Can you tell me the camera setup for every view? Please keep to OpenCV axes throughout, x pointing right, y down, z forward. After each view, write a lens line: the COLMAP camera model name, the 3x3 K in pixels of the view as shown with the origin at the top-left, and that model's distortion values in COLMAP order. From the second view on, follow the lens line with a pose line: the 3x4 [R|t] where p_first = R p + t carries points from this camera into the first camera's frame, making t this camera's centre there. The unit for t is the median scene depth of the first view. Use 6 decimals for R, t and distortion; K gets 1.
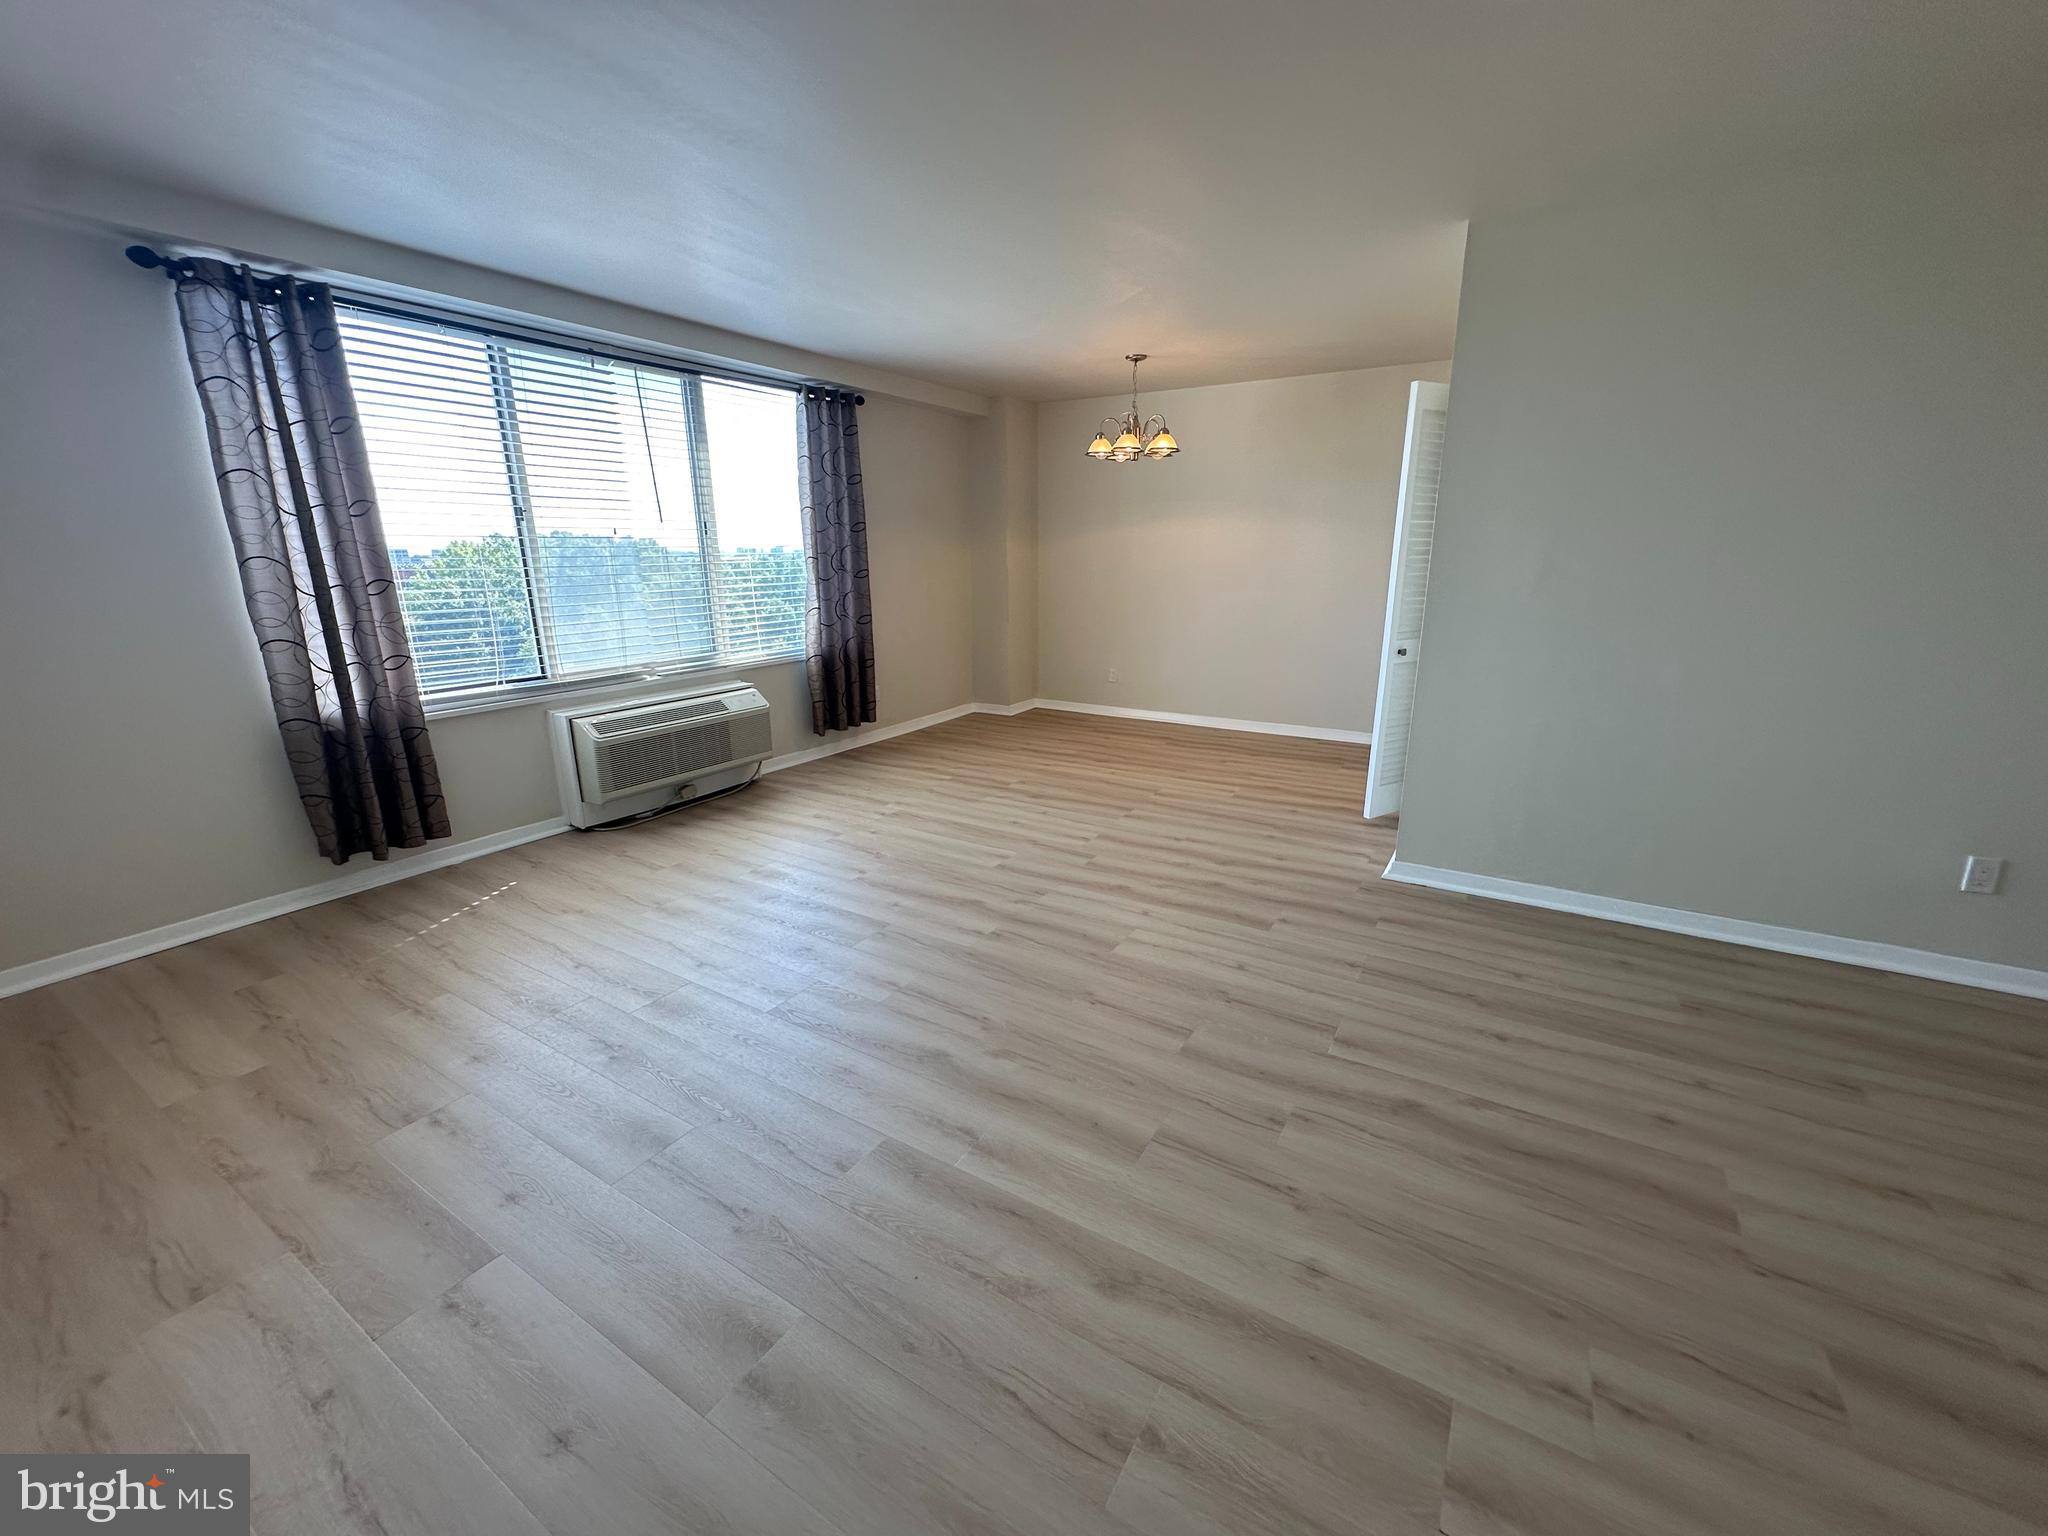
lens RADIAL K [[818.1, 0, 1027.2], [0, 818.1, 769.7], [0, 0, 1]] dist [-0.001367, 0.000157]
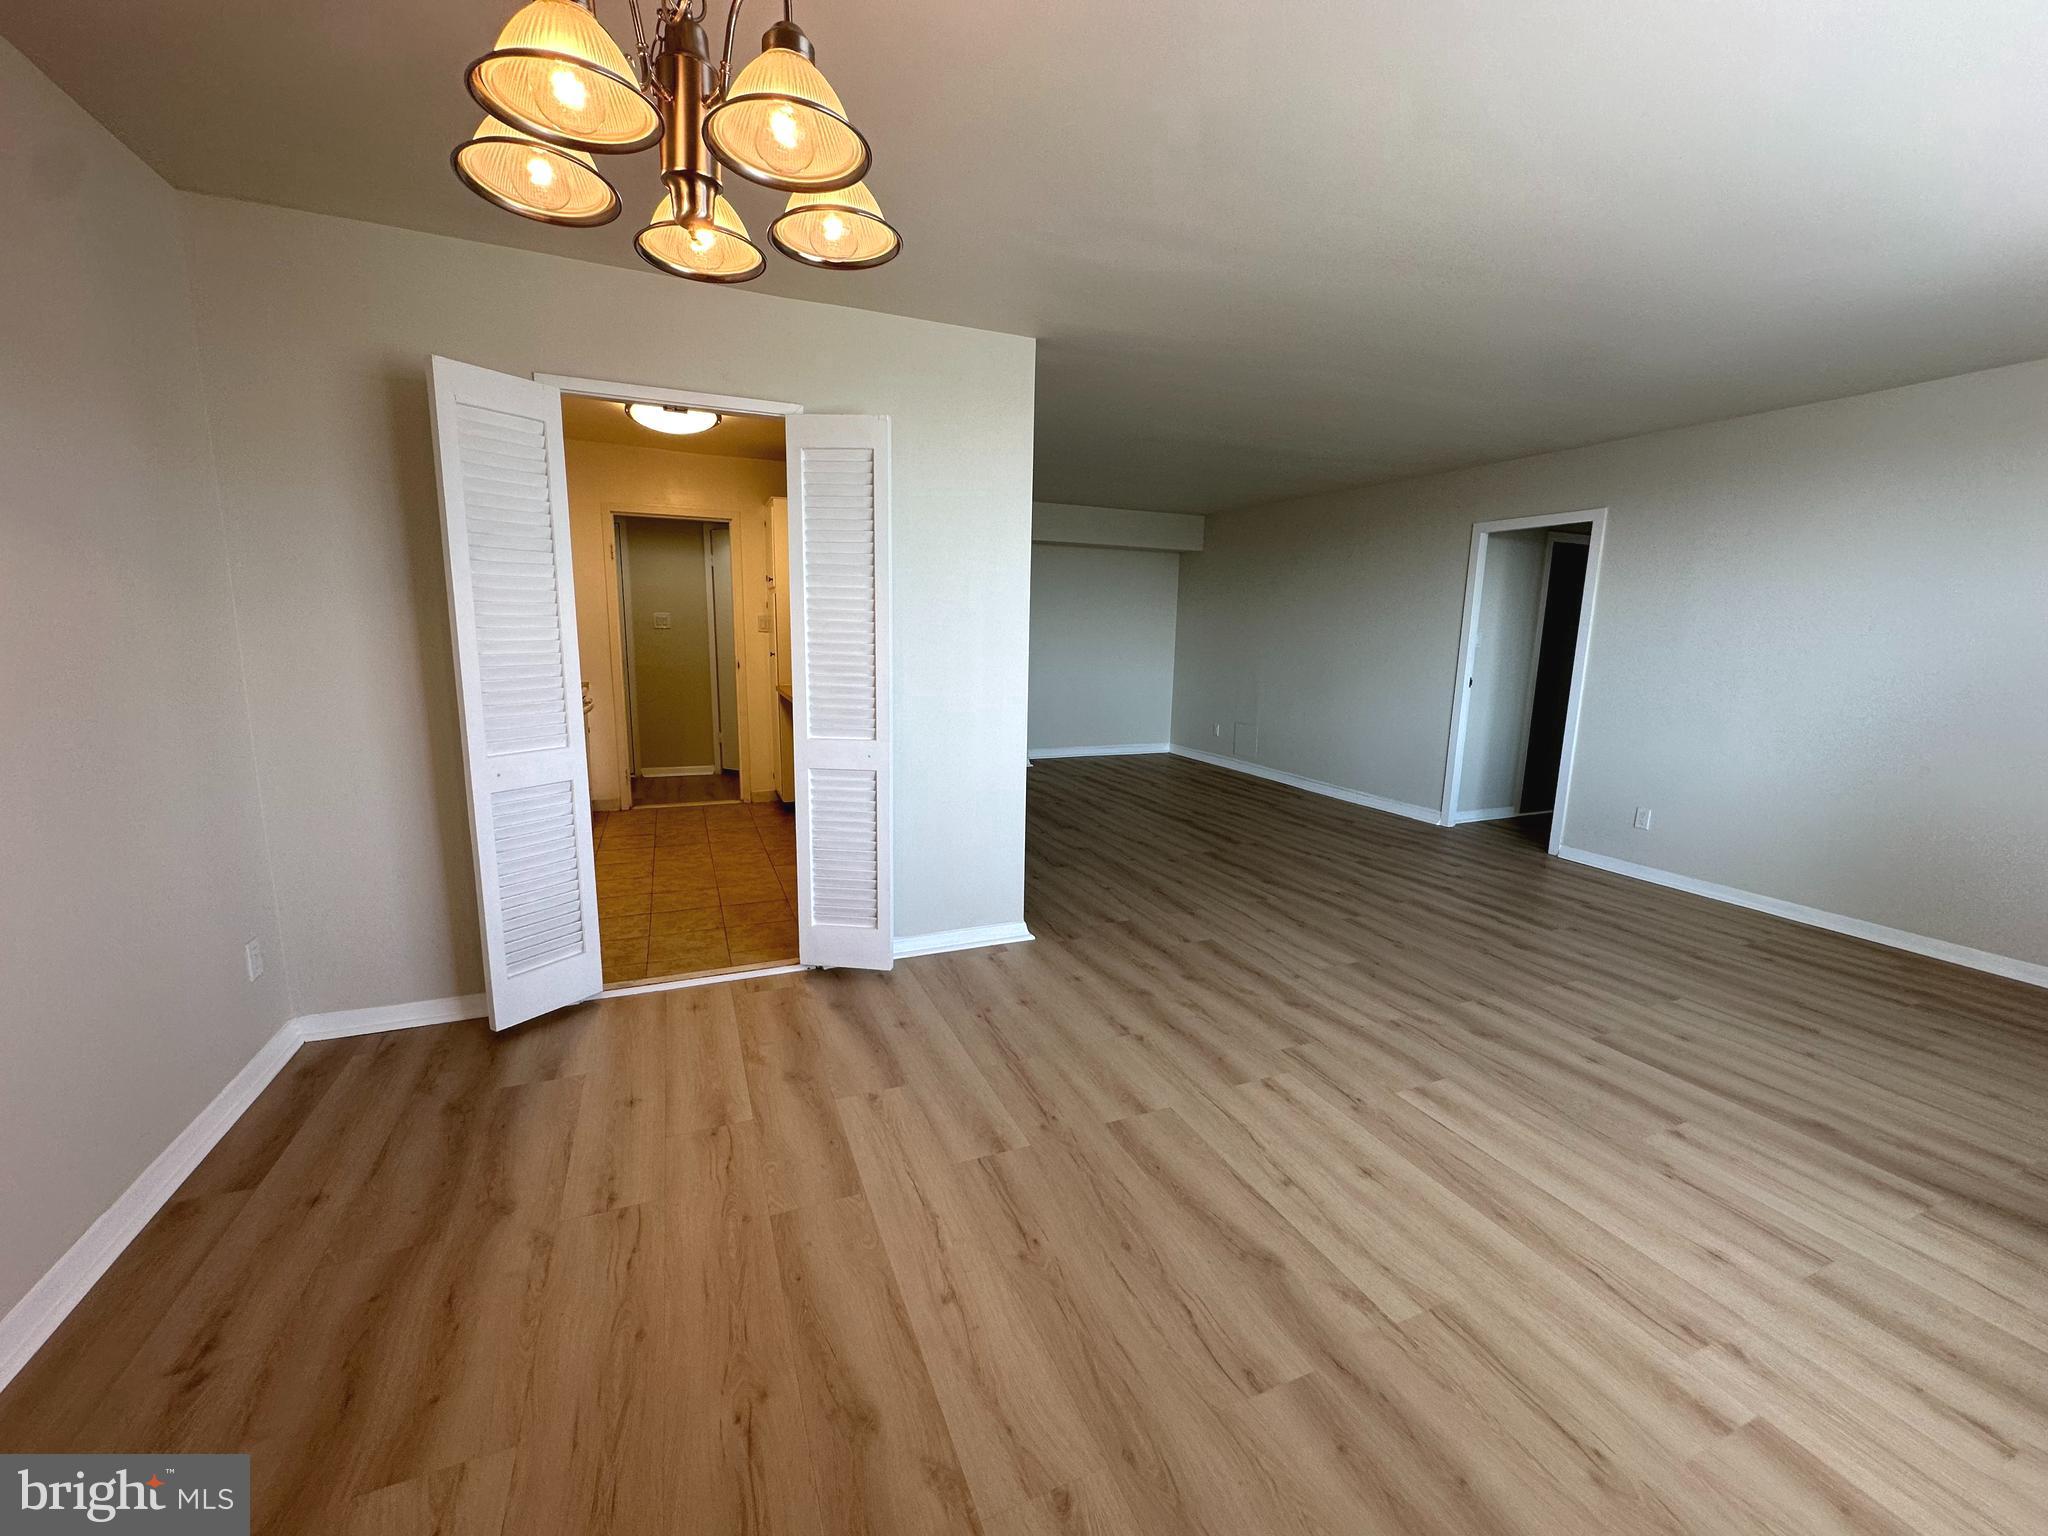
lens RADIAL K [[818.1, 0, 1027.2], [0, 818.1, 769.7], [0, 0, 1]] dist [-0.001367, 0.000157]
pose [[-0.818221, -0.107523, 0.564759, -0.113569], [0.135696, 0.918478, 0.371462, -0.423922], [-0.558659, 0.380574, -0.736928, 1.587856]]
